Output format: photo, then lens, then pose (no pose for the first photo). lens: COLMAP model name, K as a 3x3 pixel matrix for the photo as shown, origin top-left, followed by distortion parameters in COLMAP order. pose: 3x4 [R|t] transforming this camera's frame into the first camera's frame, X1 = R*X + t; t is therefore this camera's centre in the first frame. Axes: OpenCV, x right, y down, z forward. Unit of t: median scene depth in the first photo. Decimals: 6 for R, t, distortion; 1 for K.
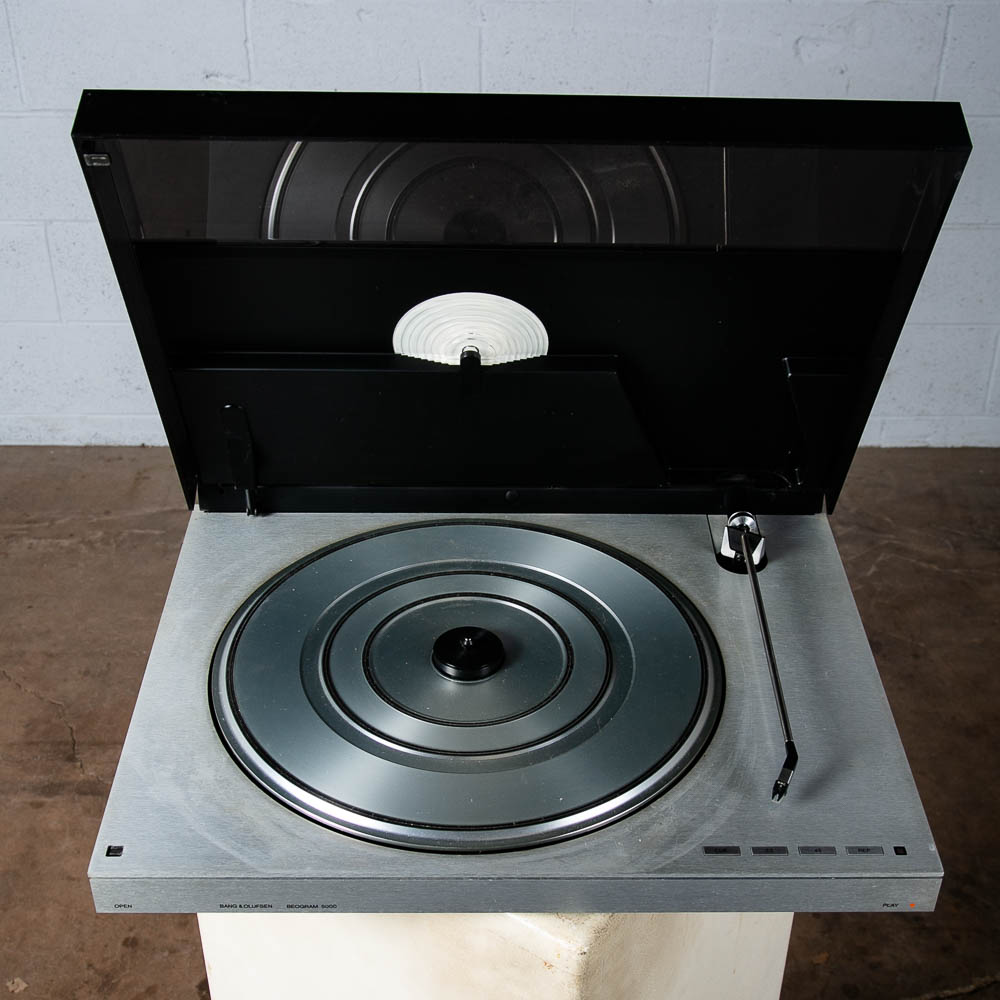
lens RADIAL K [[1379.3, 0, 515.8], [0, 1379.3, 521.1], [0, 0, 1]] dist [-0.037777, 0.000000]
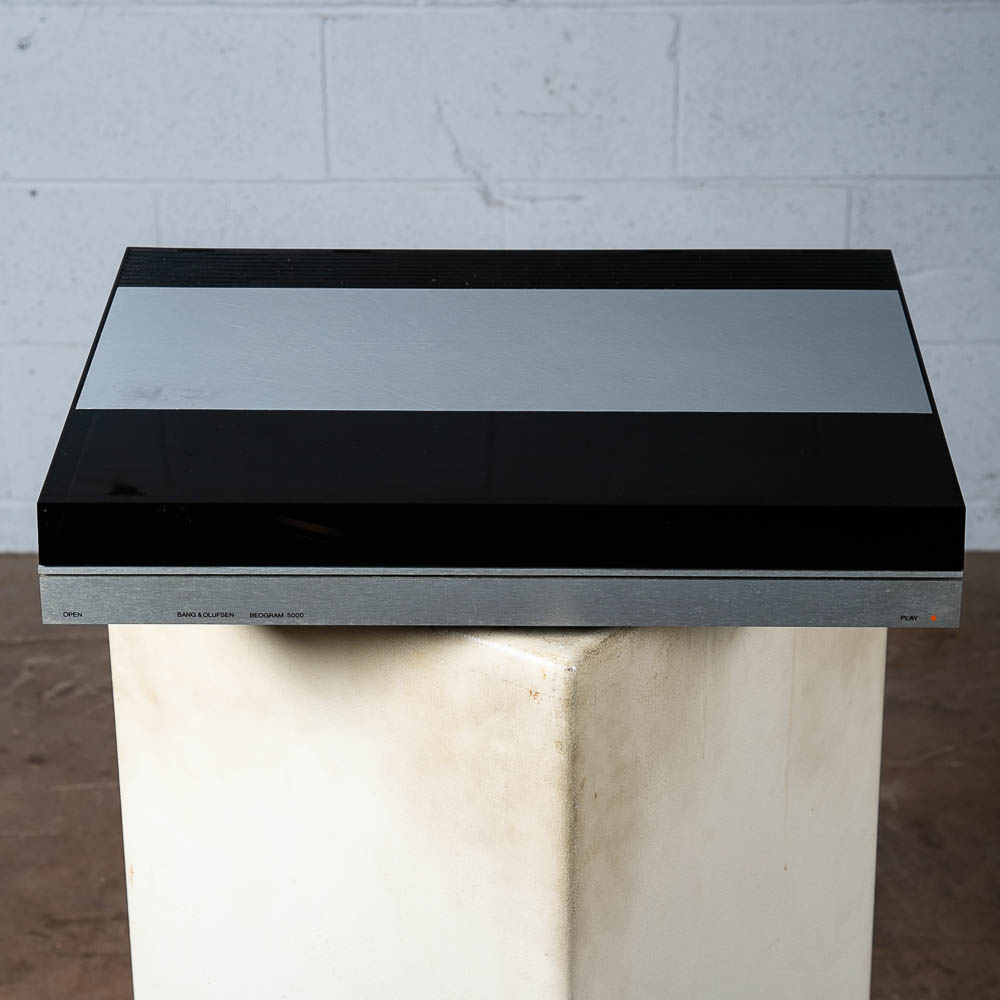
lens RADIAL K [[2528.0, 0, 495.1], [0, 2528.0, 508.5], [0, 0, 1]] dist [0.108615, 0.000000]
pose [[0.999549, -0.005136, -0.029586, 0.042386], [0.001371, 0.992043, -0.125892, 0.364501], [0.029997, 0.125795, 0.991603, -0.596251]]
